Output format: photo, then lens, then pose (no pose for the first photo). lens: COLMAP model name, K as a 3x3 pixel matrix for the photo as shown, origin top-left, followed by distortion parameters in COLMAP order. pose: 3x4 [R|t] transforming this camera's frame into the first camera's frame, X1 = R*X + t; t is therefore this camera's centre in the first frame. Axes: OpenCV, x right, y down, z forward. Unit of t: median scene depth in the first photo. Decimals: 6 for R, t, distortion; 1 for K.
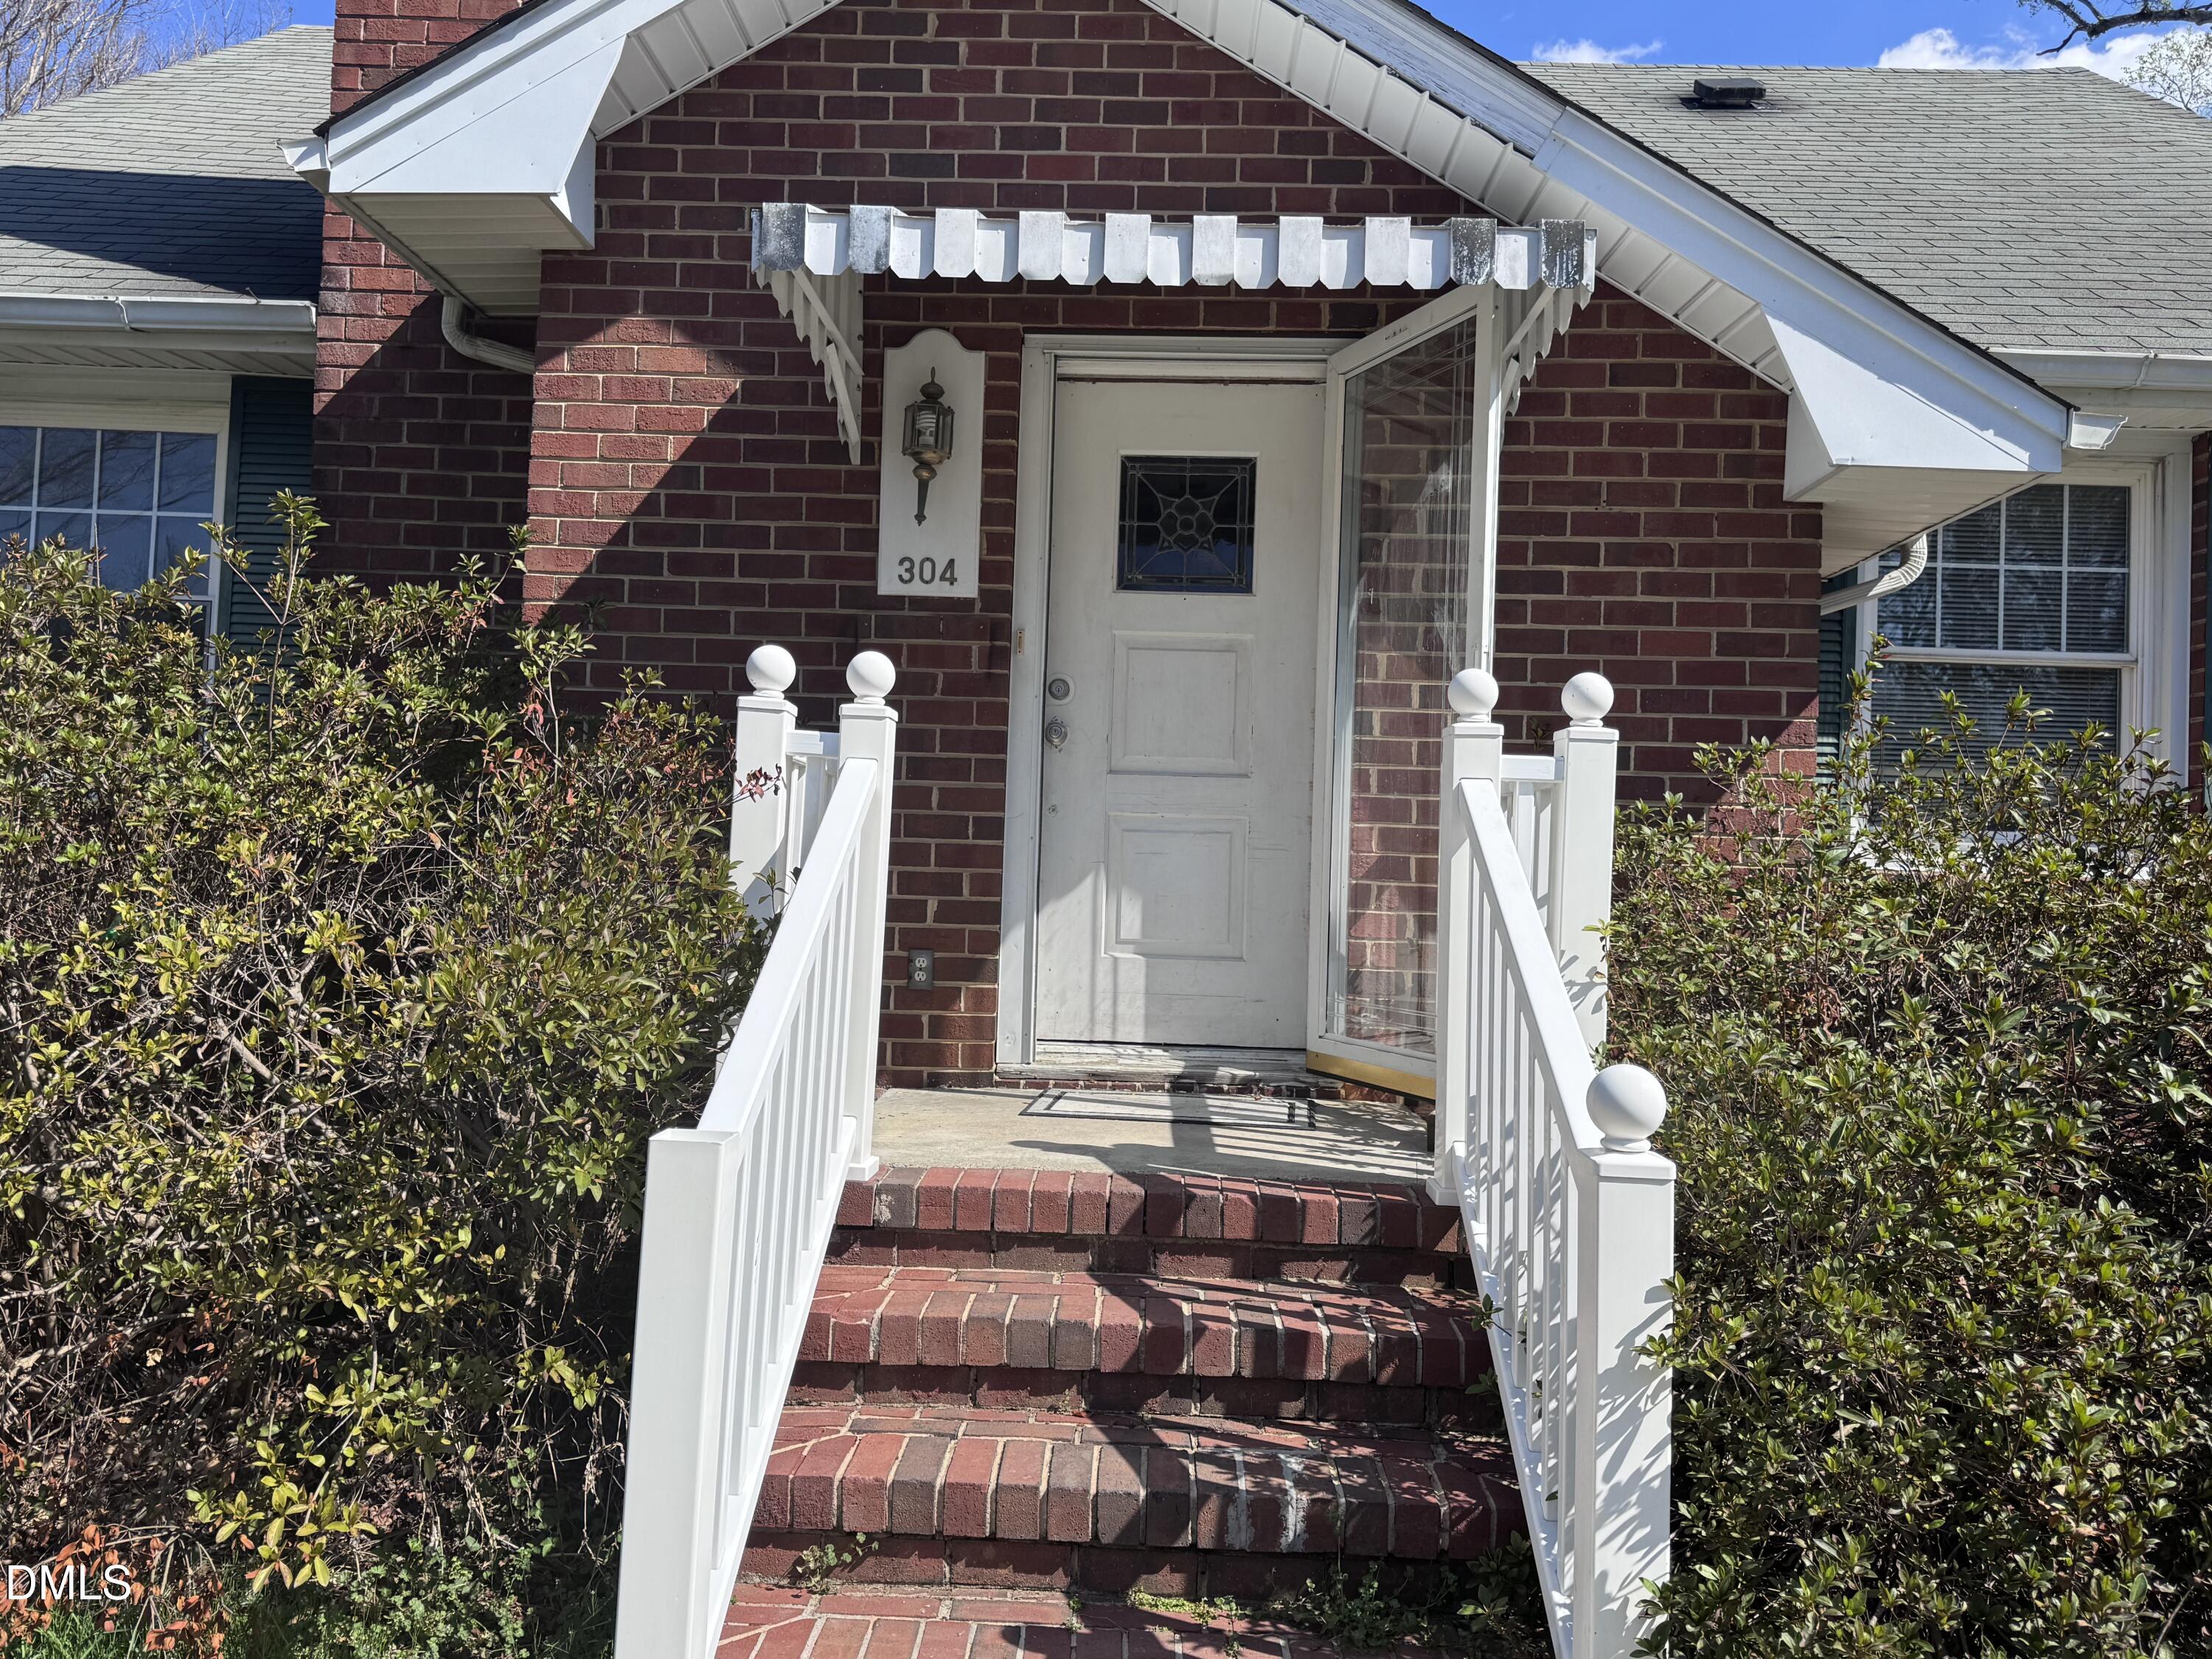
lens RADIAL K [[1793.5, 0, 1106.7], [0, 1793.5, 859.4], [0, 0, 1]] dist [0.144413, -0.239263]
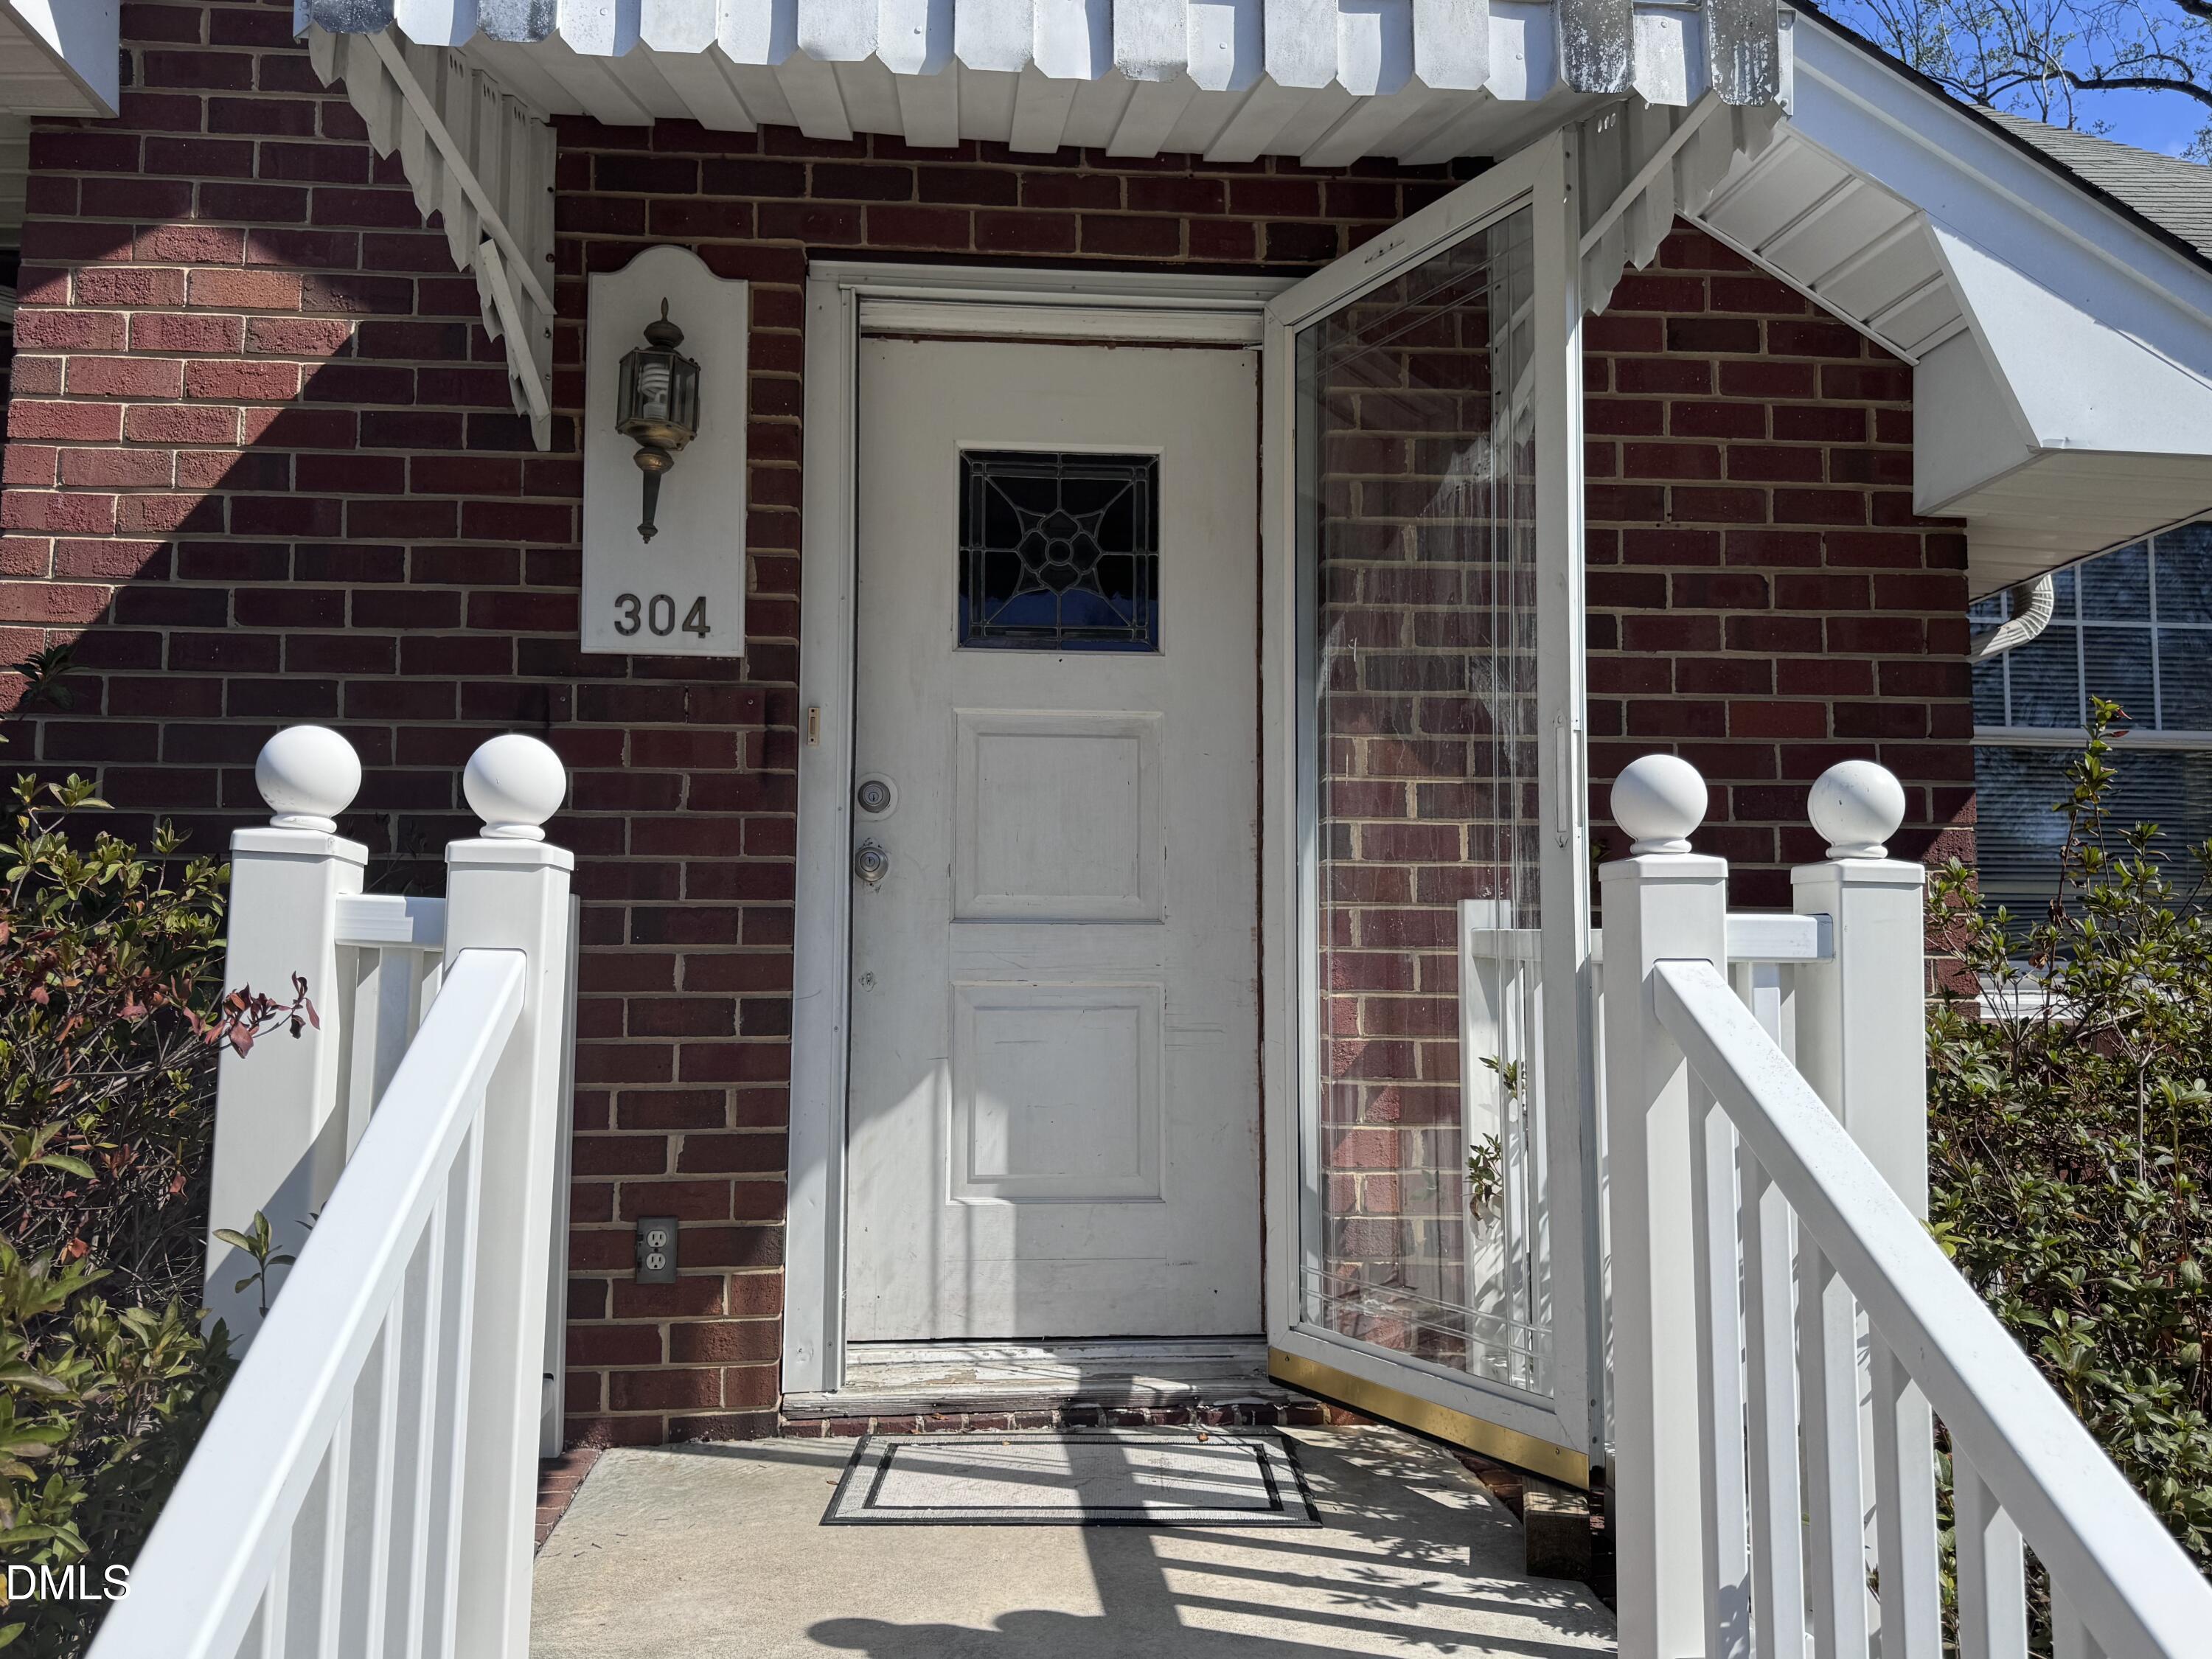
lens RADIAL K [[1793.5, 0, 1106.7], [0, 1793.5, 859.4], [0, 0, 1]] dist [0.144413, -0.239263]
pose [[0.993166, -0.018926, 0.115166, -0.018747], [0.025031, 0.998344, -0.051796, -0.036808], [-0.113995, 0.054325, 0.991995, 0.350335]]
